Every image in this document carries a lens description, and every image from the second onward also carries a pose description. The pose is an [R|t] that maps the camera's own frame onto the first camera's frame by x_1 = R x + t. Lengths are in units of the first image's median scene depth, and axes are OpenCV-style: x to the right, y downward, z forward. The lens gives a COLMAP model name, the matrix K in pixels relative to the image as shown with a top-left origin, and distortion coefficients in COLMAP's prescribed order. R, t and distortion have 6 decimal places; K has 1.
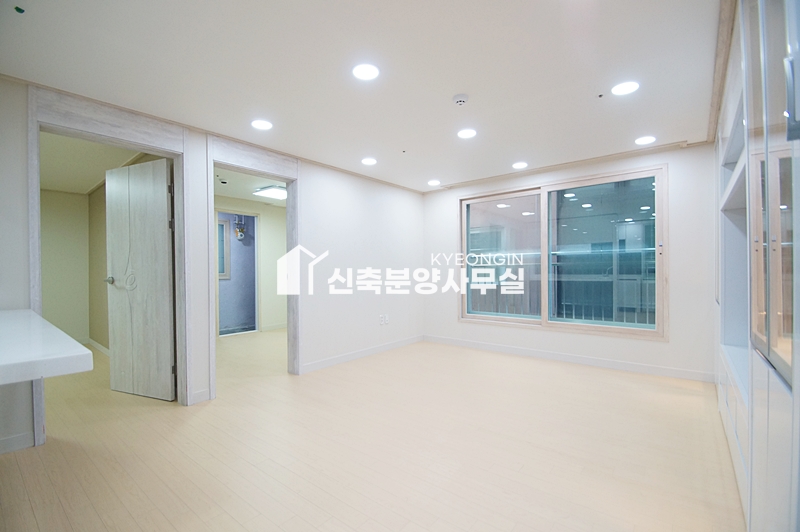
lens RADIAL K [[352.7, 0, 389.9], [0, 352.7, 274.5], [0, 0, 1]] dist [0.002423, -0.010556]
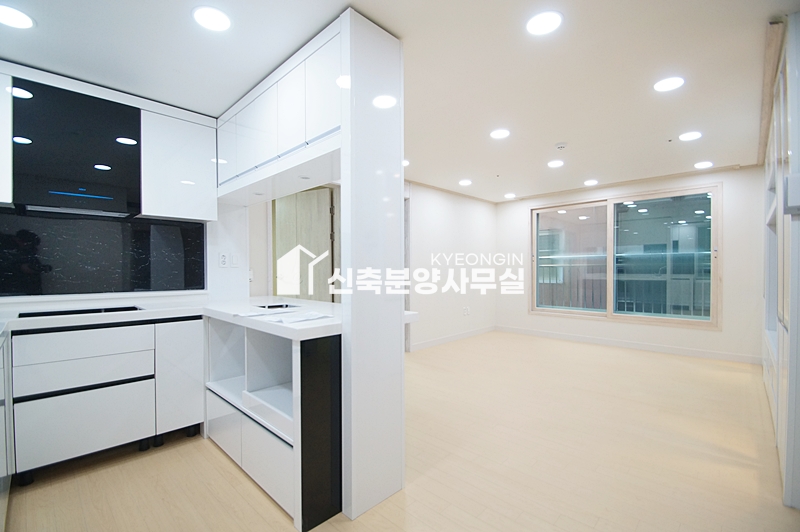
lens RADIAL K [[352.7, 0, 389.9], [0, 352.7, 274.5], [0, 0, 1]] dist [0.002423, -0.010556]
pose [[0.996190, 0.005690, -0.087020, -0.188671], [-0.005216, 0.999970, 0.005664, -0.001463], [0.087050, -0.005189, 0.996190, -0.233492]]
